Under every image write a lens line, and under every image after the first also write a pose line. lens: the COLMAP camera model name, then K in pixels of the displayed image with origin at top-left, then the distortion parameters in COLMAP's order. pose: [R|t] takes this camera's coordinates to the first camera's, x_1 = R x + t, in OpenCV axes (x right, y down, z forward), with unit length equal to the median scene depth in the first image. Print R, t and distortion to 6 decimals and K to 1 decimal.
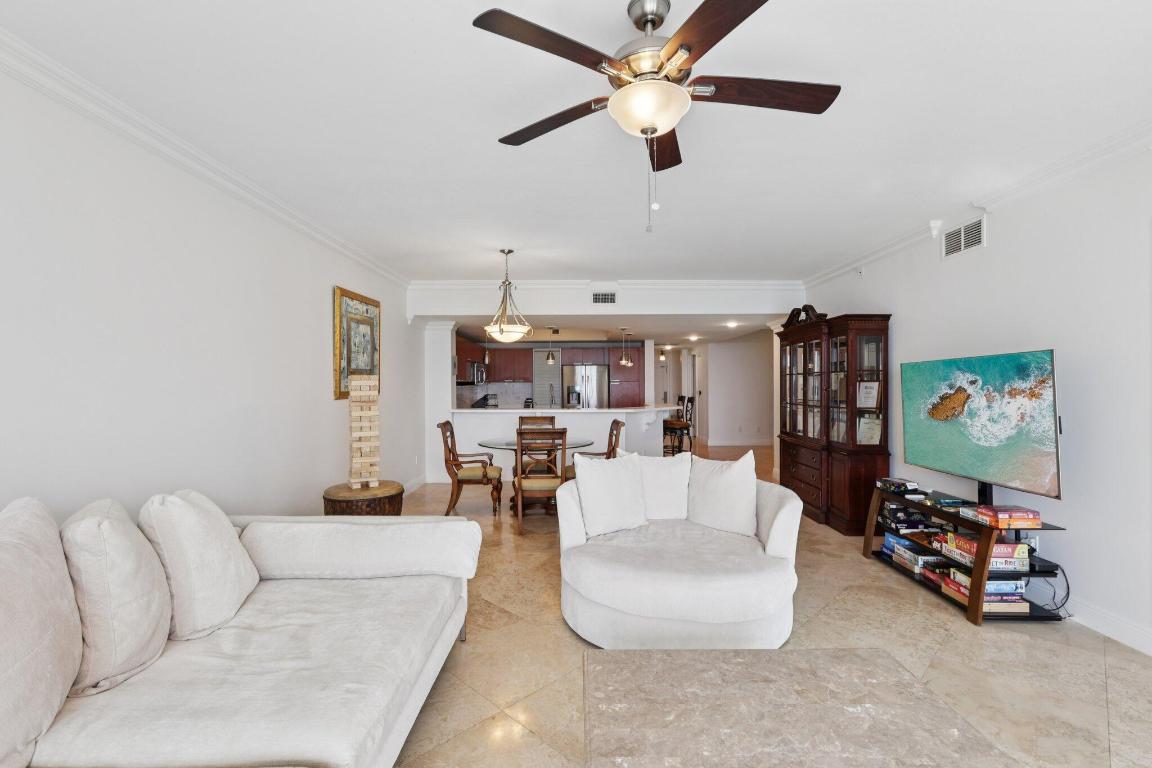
lens RADIAL K [[511.2, 0, 578.6], [0, 511.2, 384.7], [0, 0, 1]] dist [-0.000089, 0.000292]
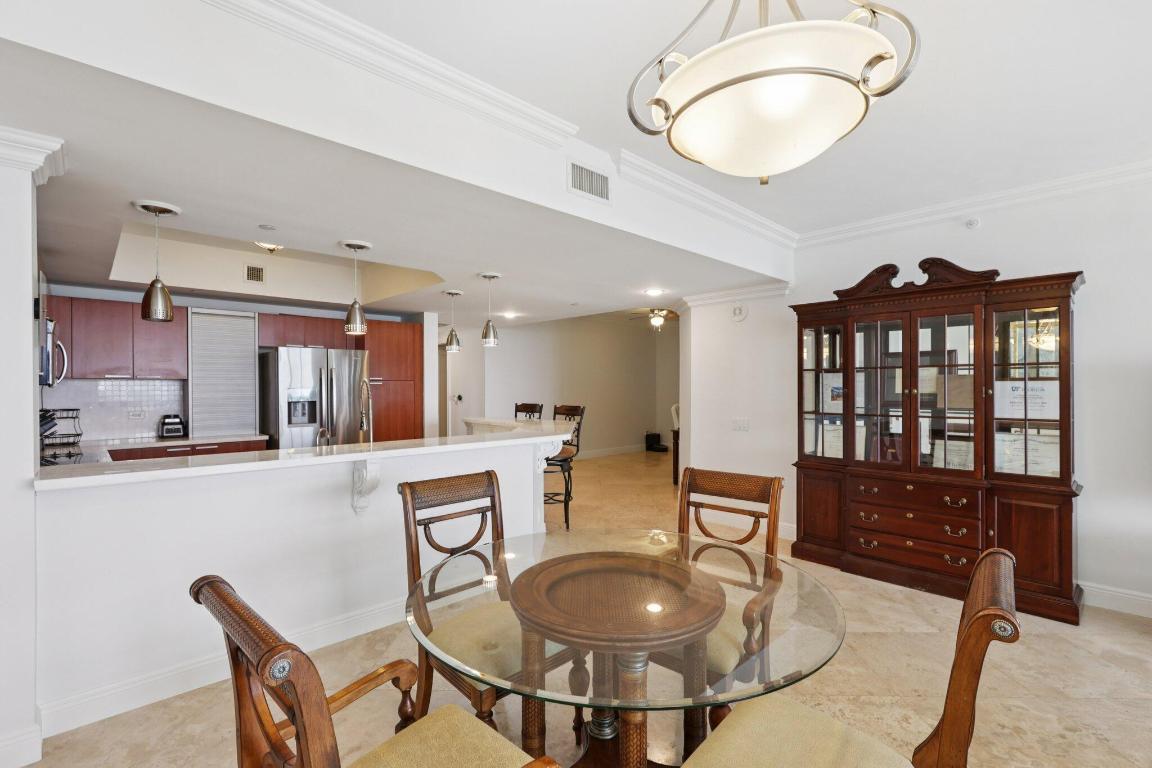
lens RADIAL K [[512.2, 0, 559.5], [0, 512.2, 381.2], [0, 0, 1]] dist [0.002202, 0.000330]
pose [[0.727252, 0.002932, 0.686364, -0.264568], [0.003697, 0.999960, -0.008189, -0.000477], [-0.686361, 0.008493, 0.727212, 0.720899]]
